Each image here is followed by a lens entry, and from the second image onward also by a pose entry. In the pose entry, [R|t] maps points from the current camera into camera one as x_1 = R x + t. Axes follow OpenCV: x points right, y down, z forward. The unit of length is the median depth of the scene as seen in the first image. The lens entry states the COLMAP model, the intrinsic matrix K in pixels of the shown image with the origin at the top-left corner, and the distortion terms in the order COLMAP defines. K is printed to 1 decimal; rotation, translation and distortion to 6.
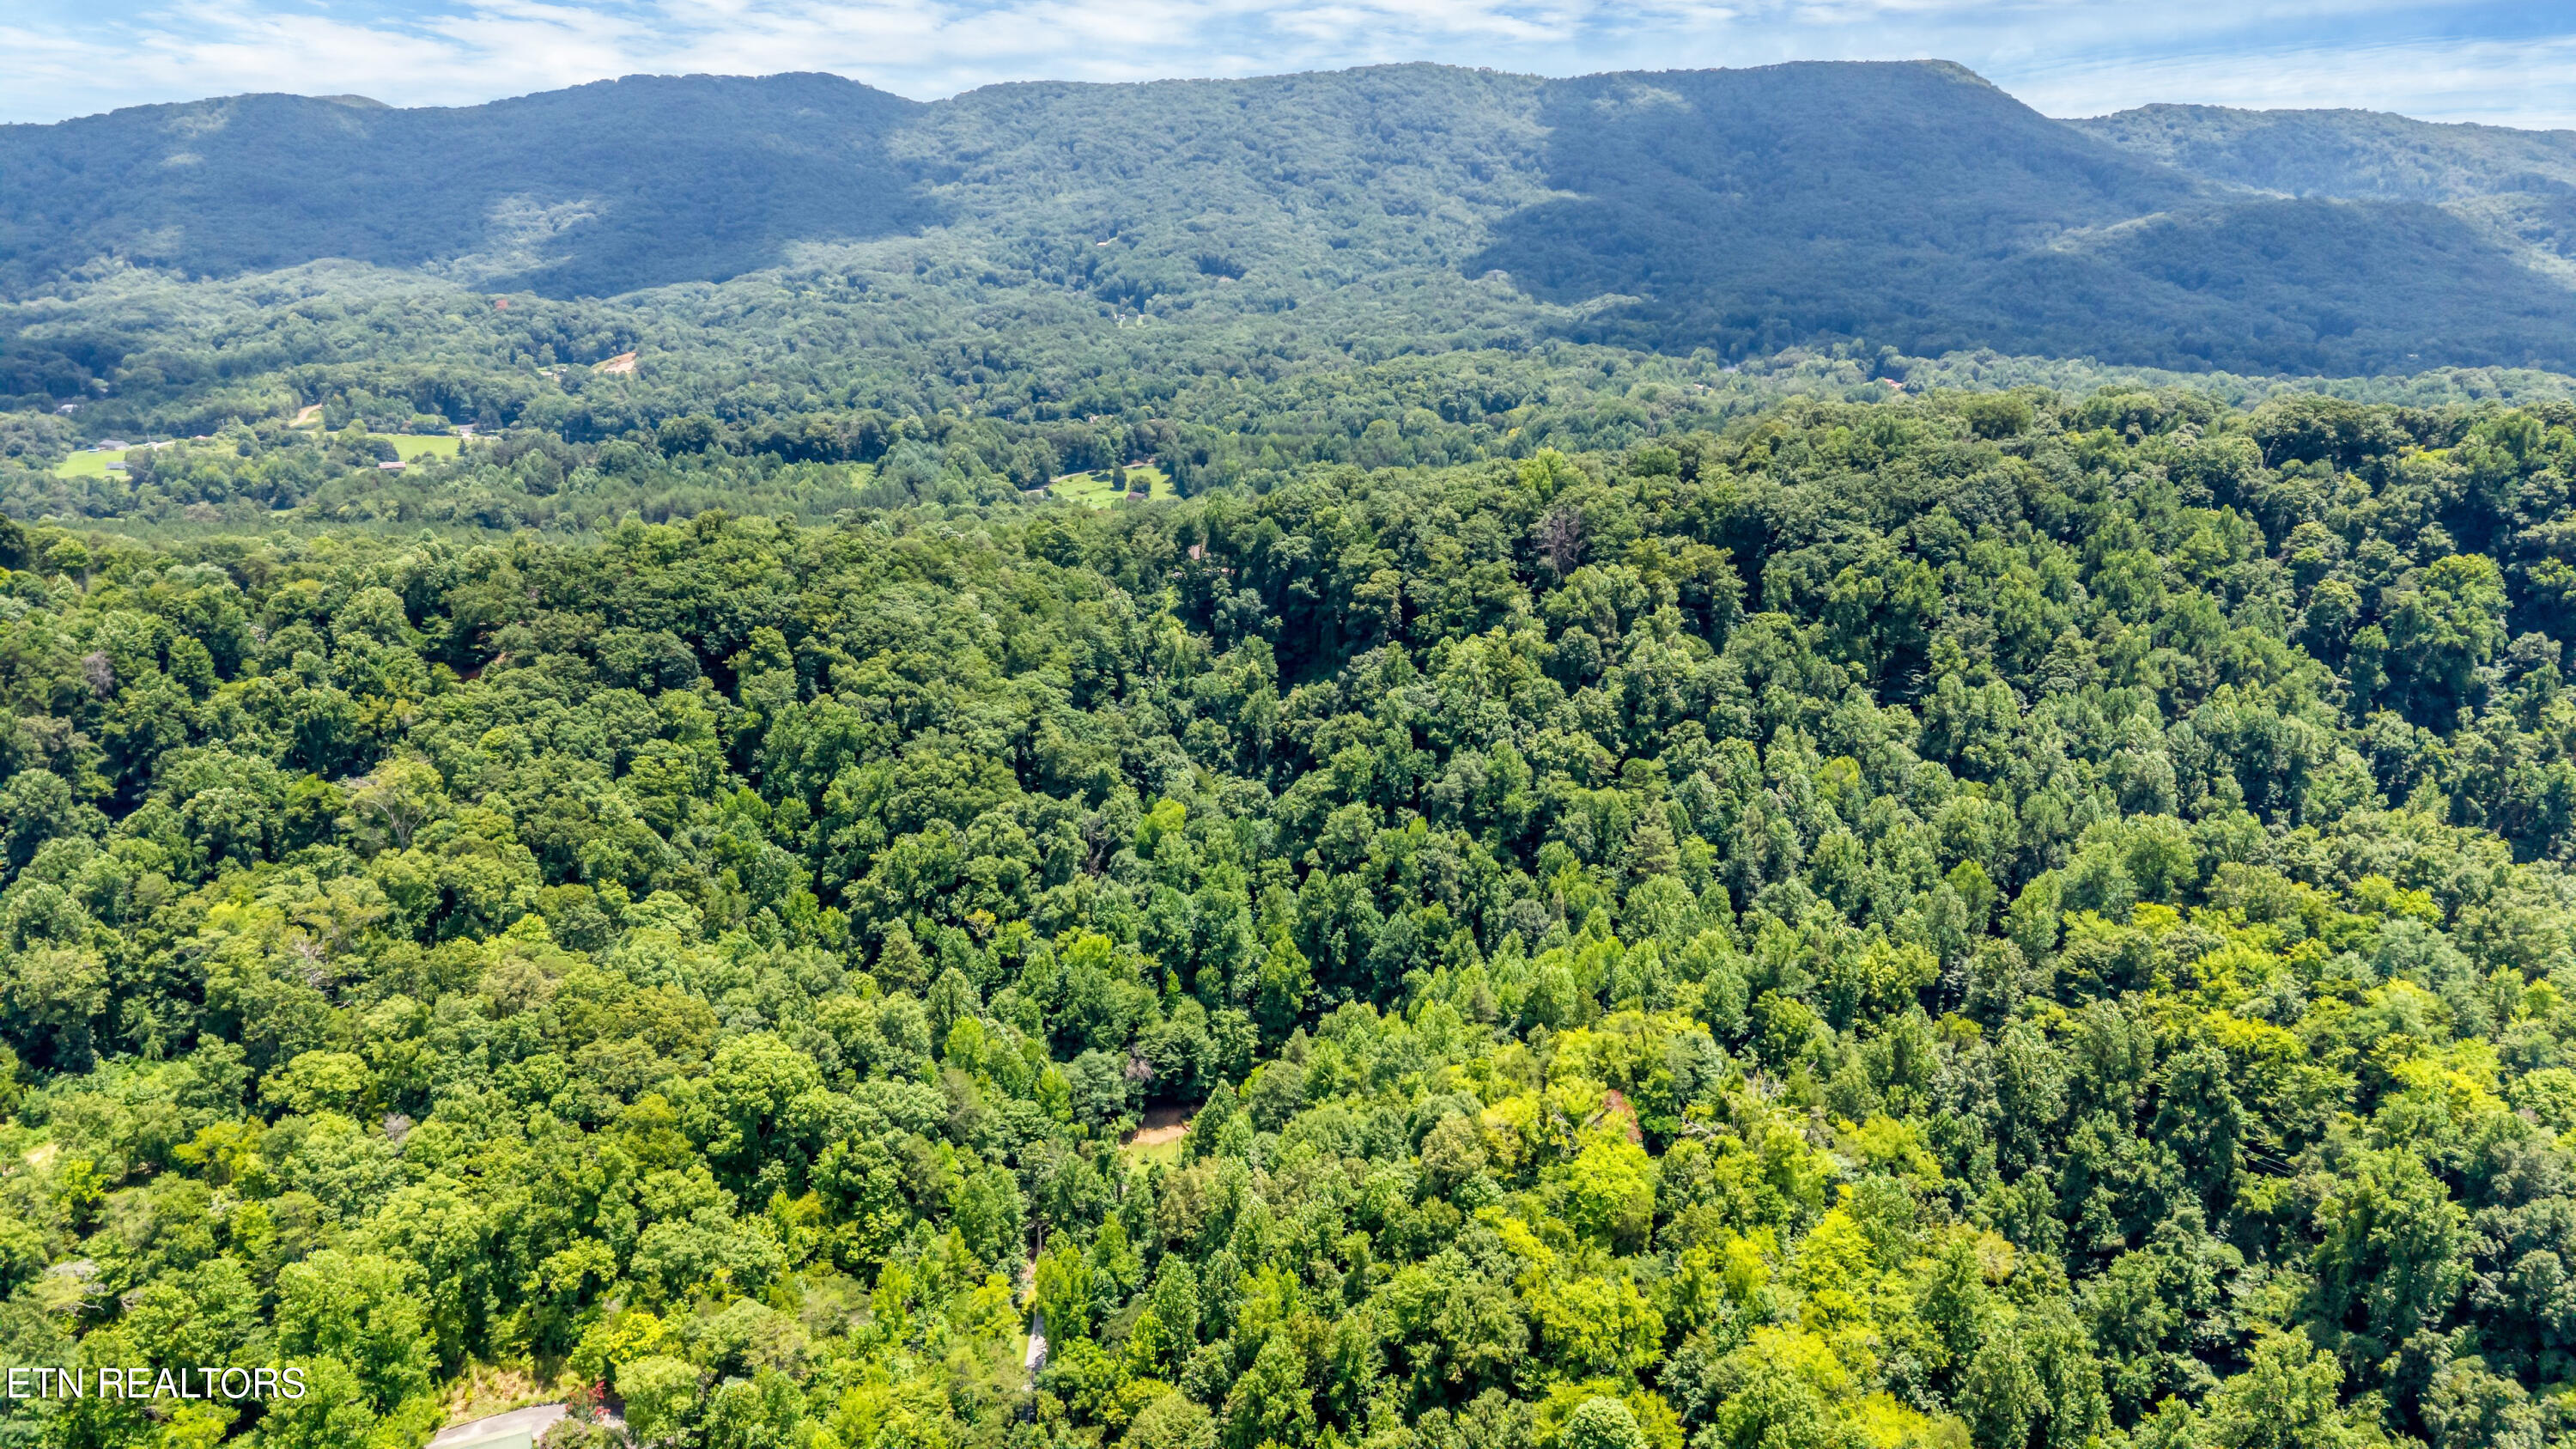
lens RADIAL K [[1729.5, 0, 1294.7], [0, 1729.5, 724.7], [0, 0, 1]] dist [0.008350, -0.021643]
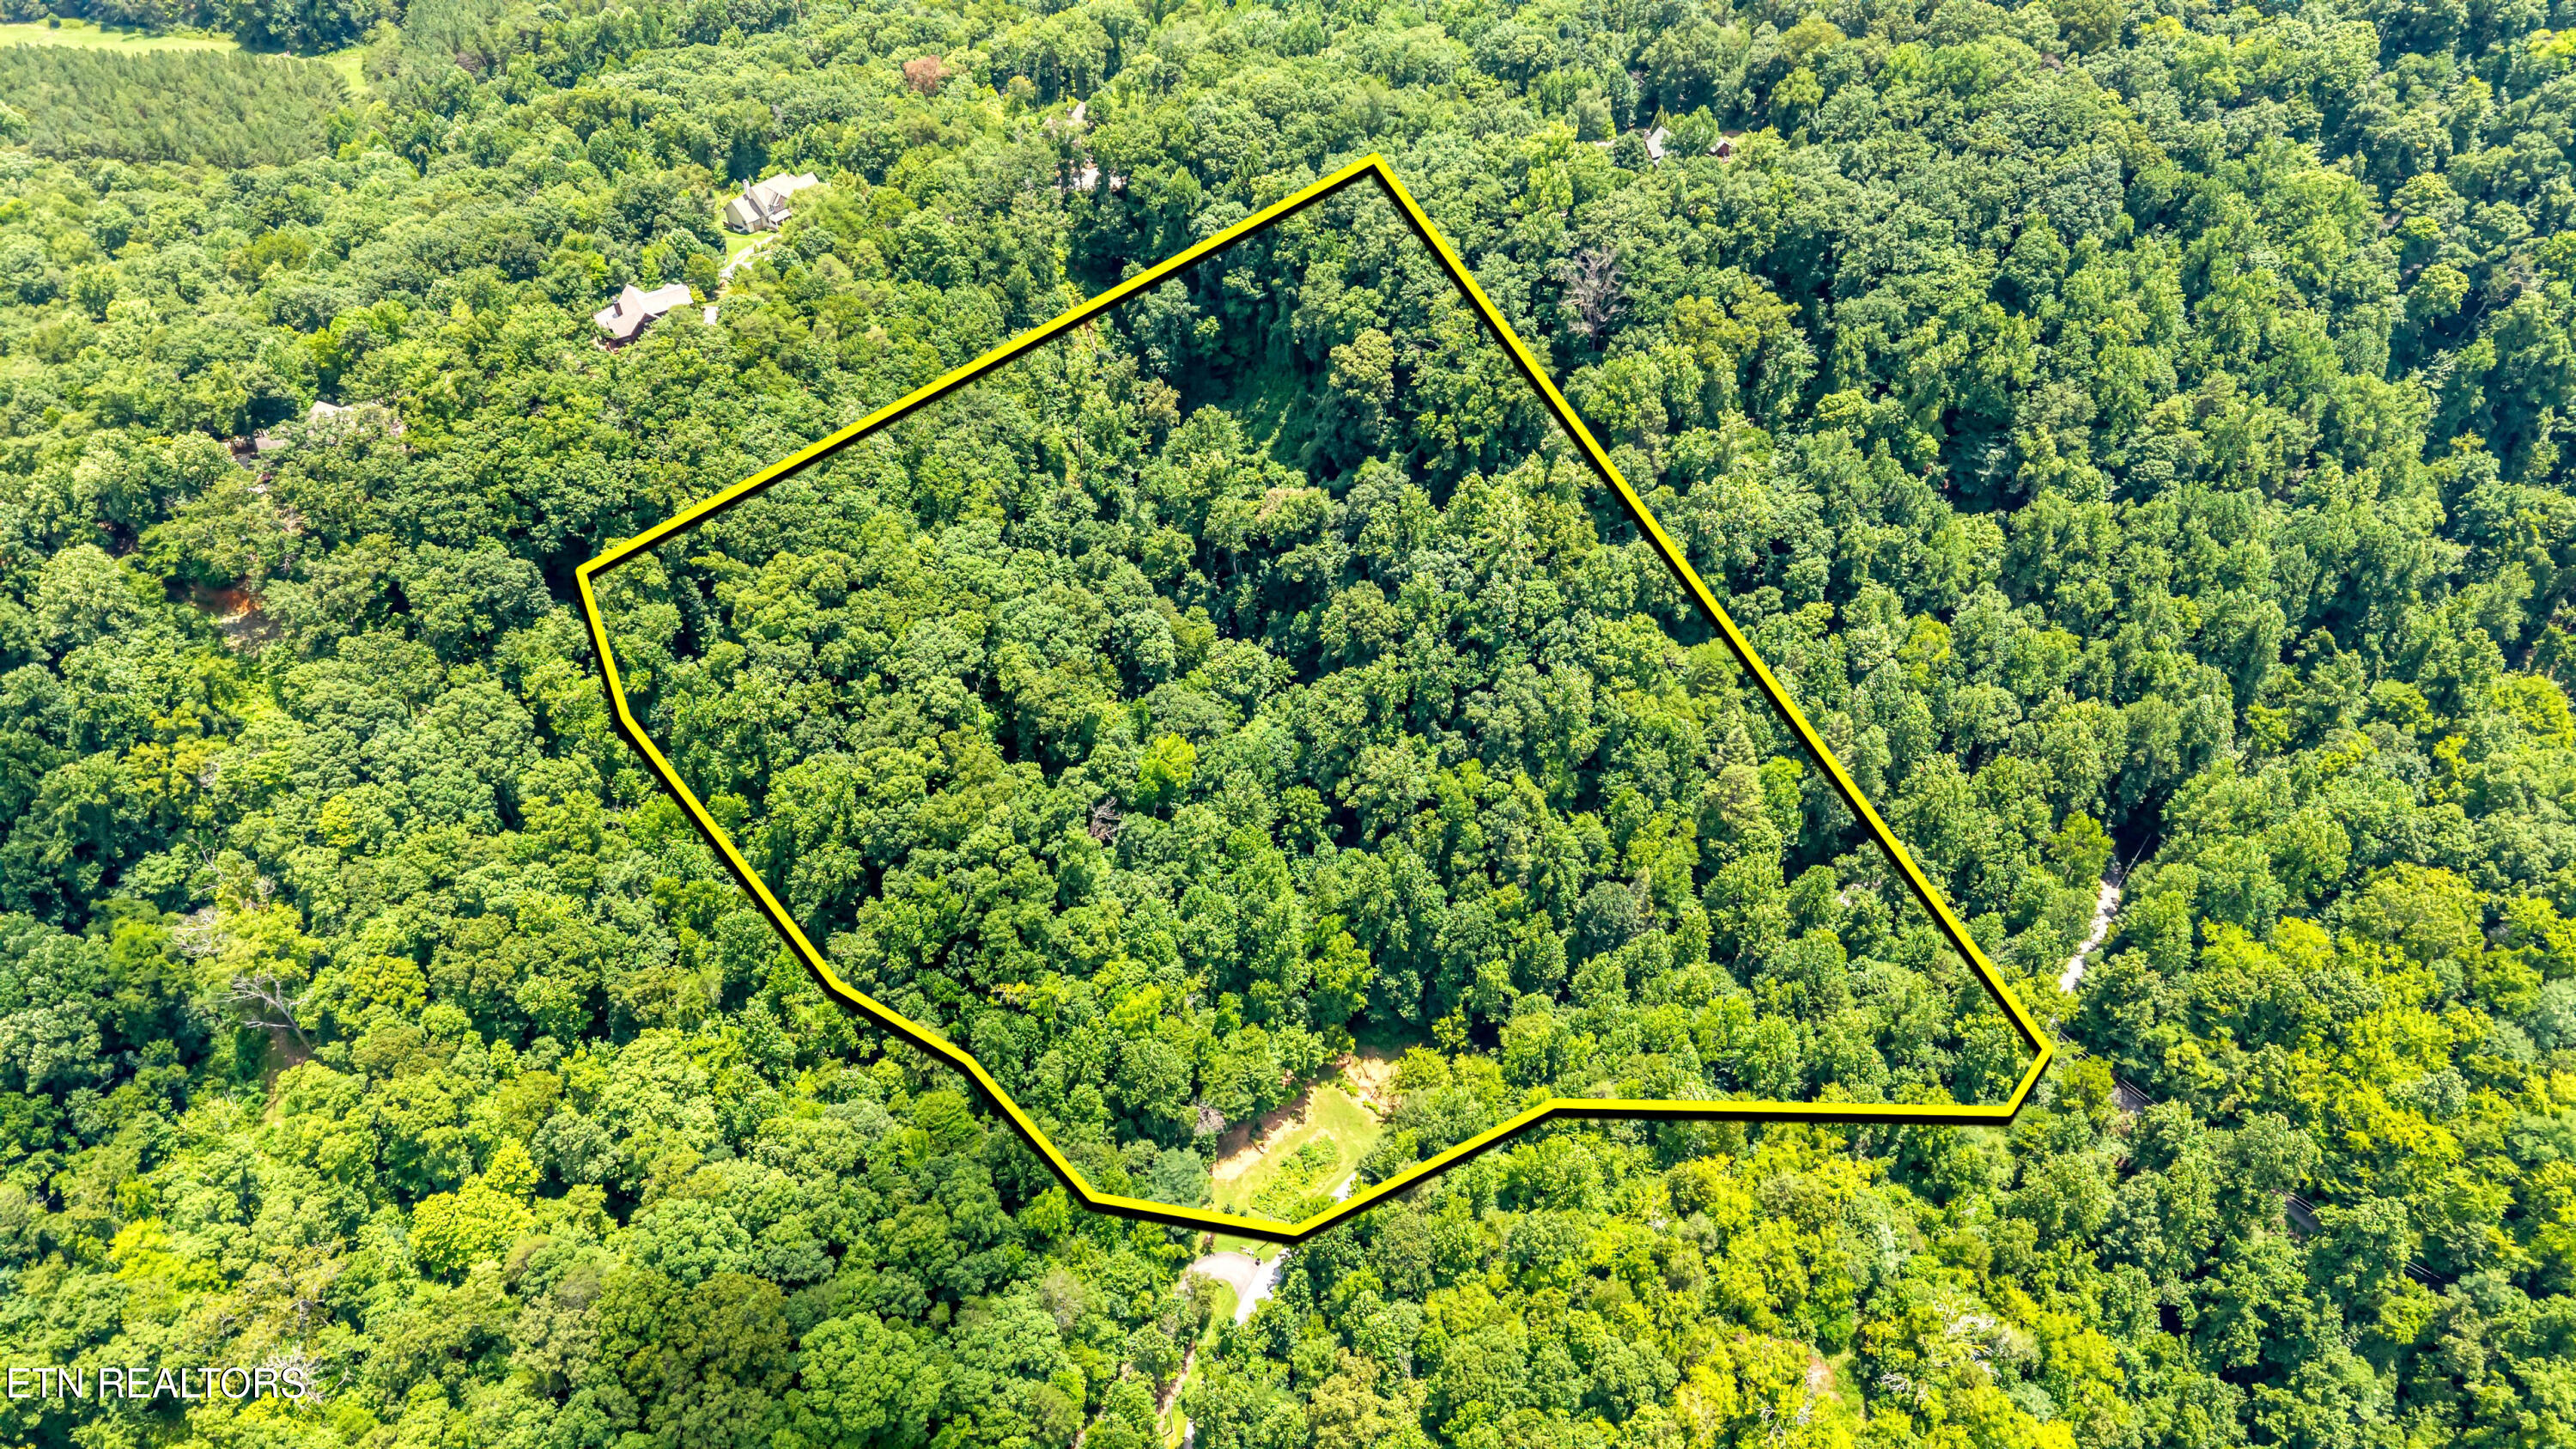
lens RADIAL K [[1729.5, 0, 1294.0], [0, 1729.5, 735.5], [0, 0, 1]] dist [0.008350, -0.021643]
pose [[0.988121, -0.107944, 0.109385, -0.107964], [0.042595, 0.876265, 0.479943, -0.367857], [-0.147658, -0.469583, 0.870454, 0.251831]]
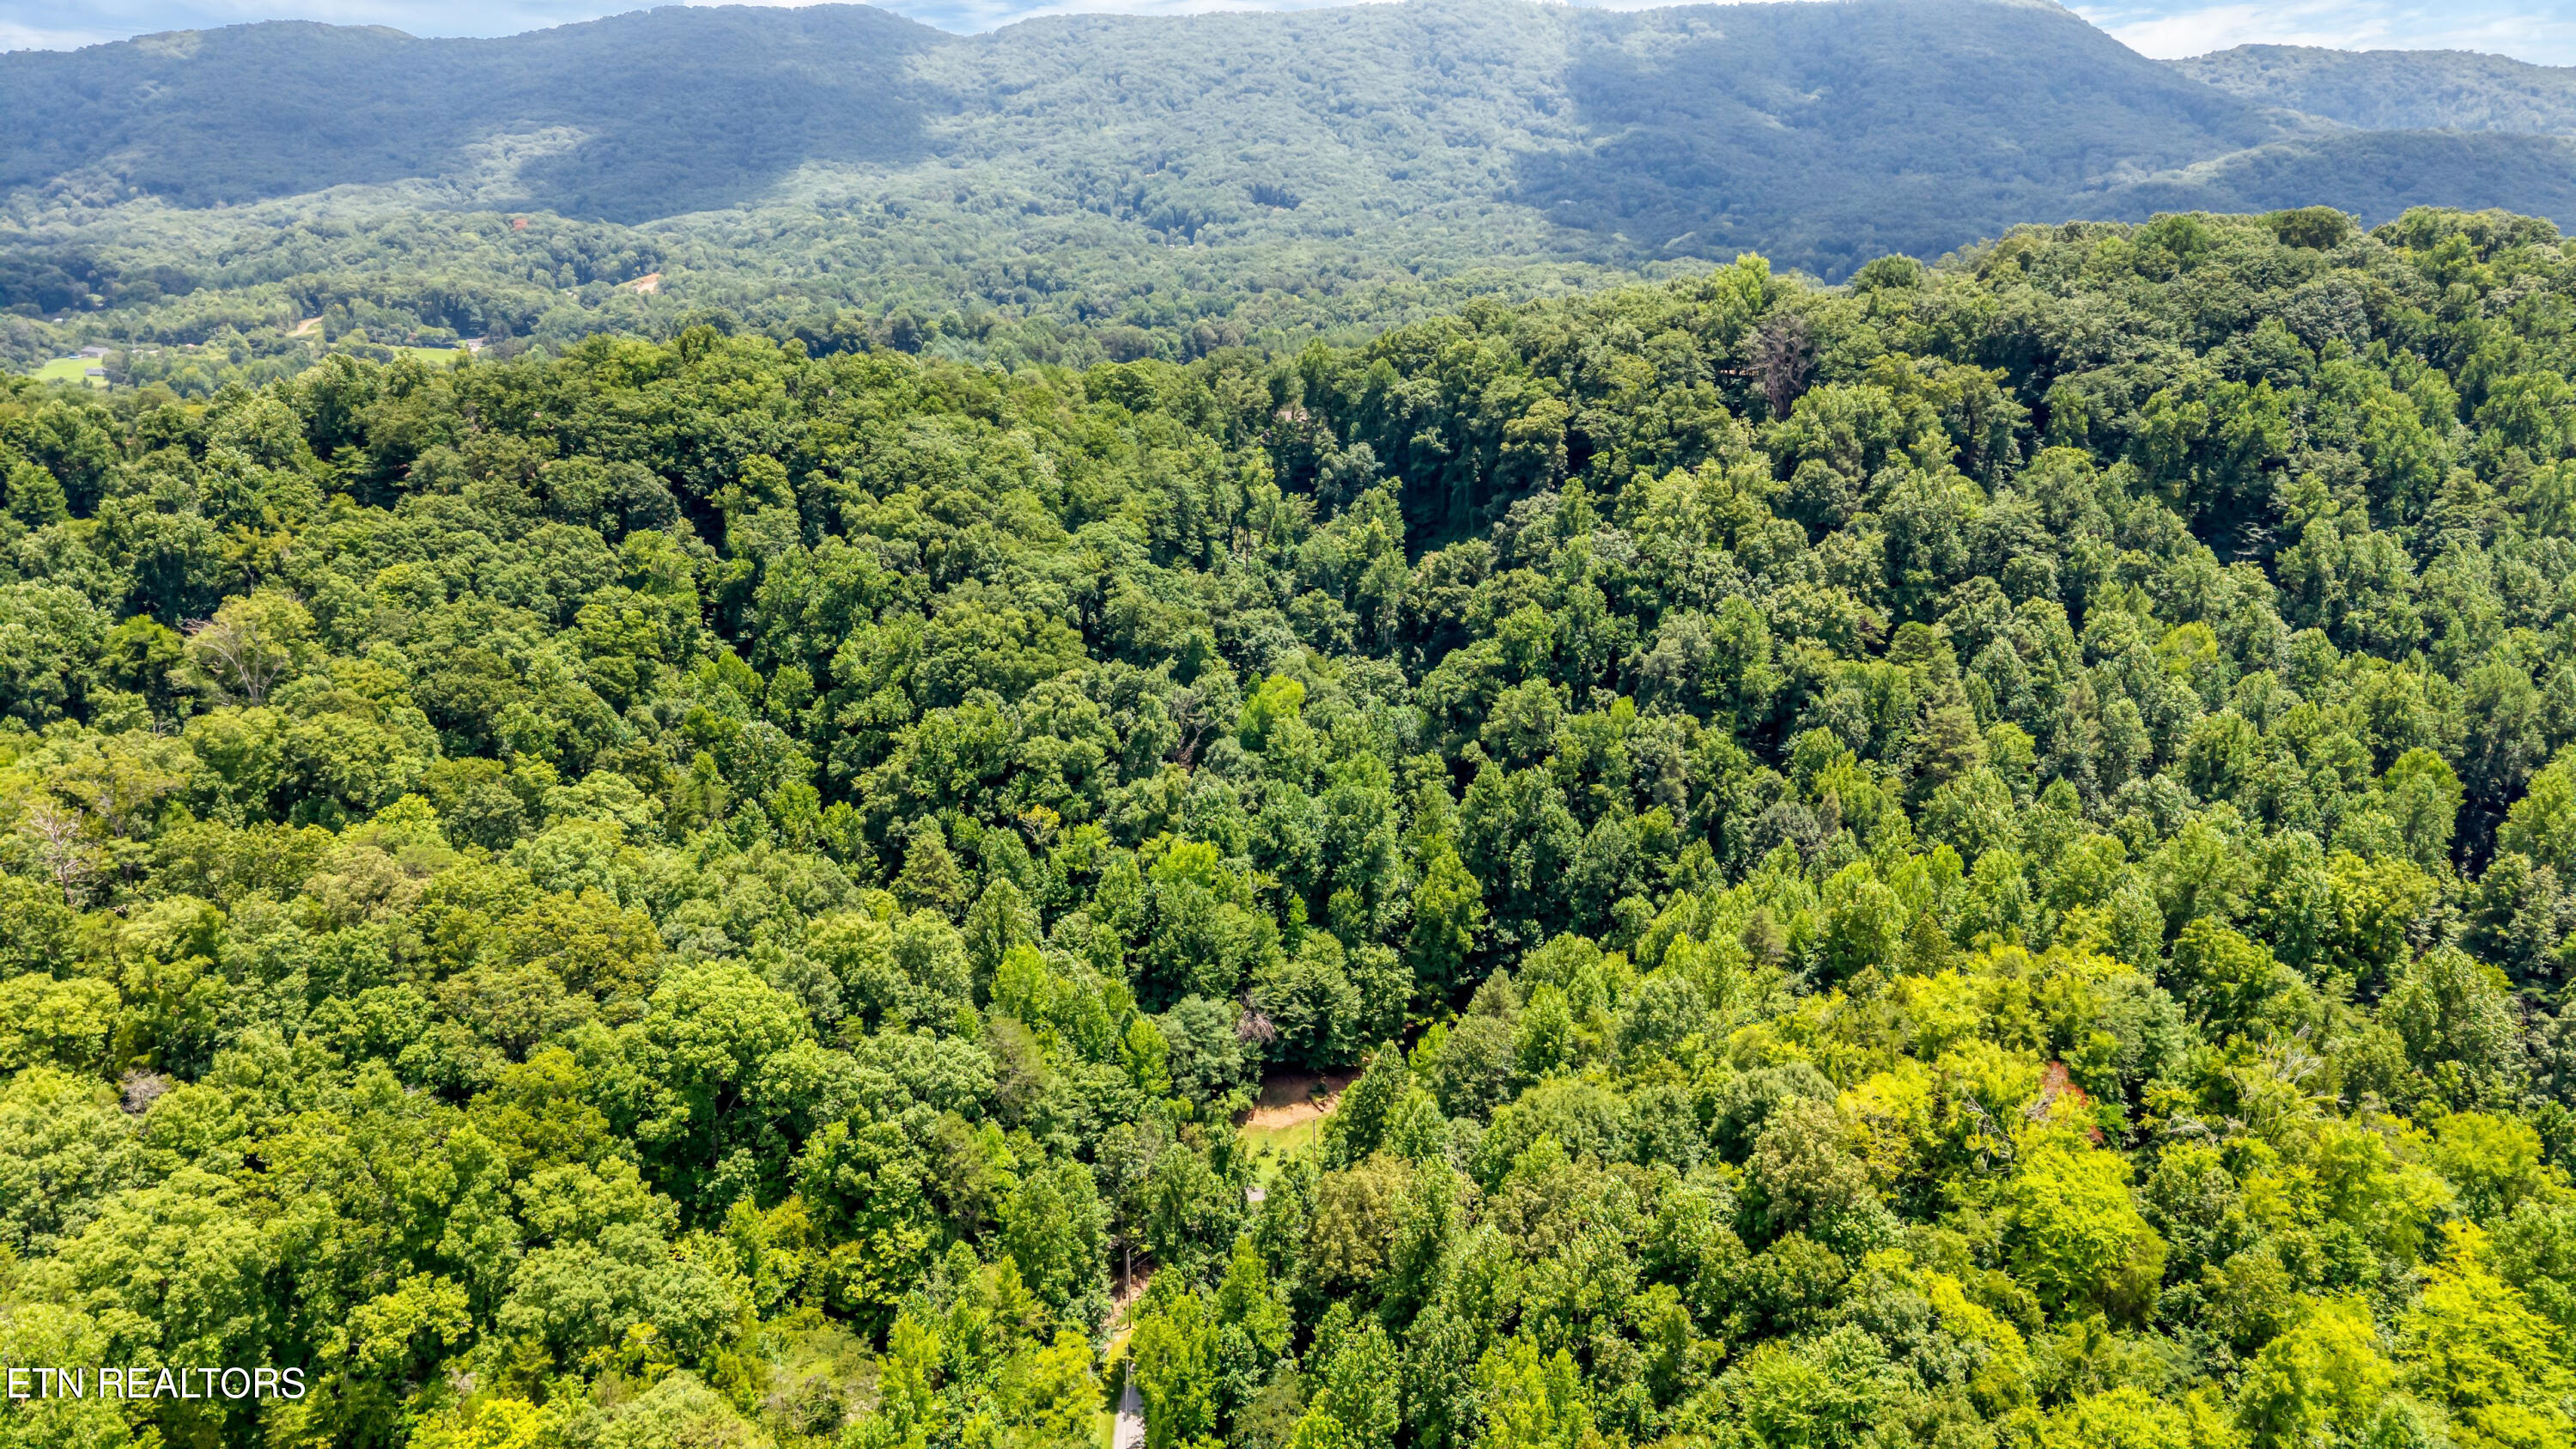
lens RADIAL K [[1729.5, 0, 1283.5], [0, 1729.5, 734.8], [0, 0, 1]] dist [0.008350, -0.021643]
pose [[0.999596, 0.009318, -0.026859, -0.052812], [-0.008733, 0.999723, 0.021845, 0.053789], [0.027055, -0.021601, 0.999401, 0.244138]]
